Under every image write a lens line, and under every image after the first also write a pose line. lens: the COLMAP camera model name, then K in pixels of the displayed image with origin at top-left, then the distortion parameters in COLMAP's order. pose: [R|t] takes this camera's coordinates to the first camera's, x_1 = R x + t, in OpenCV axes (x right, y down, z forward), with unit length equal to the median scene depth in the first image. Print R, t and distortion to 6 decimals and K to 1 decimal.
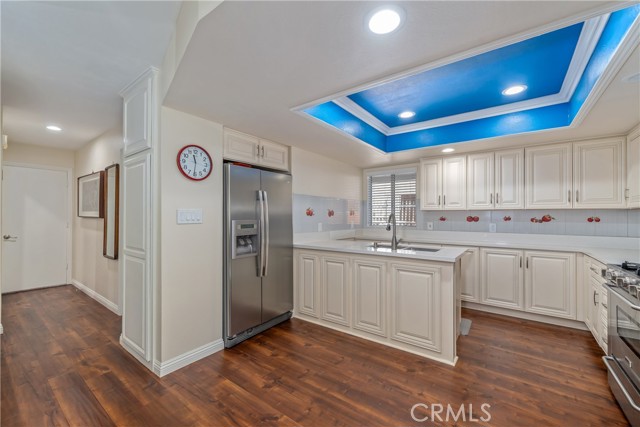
lens RADIAL K [[261.1, 0, 321.5], [0, 261.1, 216.8], [0, 0, 1]] dist [0.001037, -0.000228]
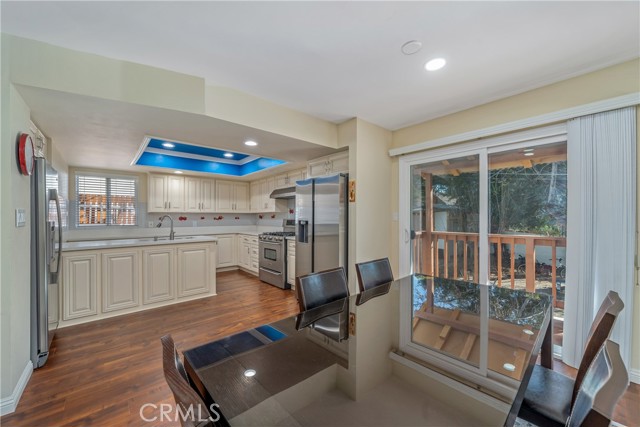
lens RADIAL K [[237.2, 0, 319.4], [0, 237.2, 217.2], [0, 0, 1]] dist [0.002831, 0.000014]
pose [[0.201176, -0.002575, 0.979552, -0.719556], [0.005441, 0.999984, 0.001511, 0.003357], [-0.979540, 0.005025, 0.201187, -0.060896]]
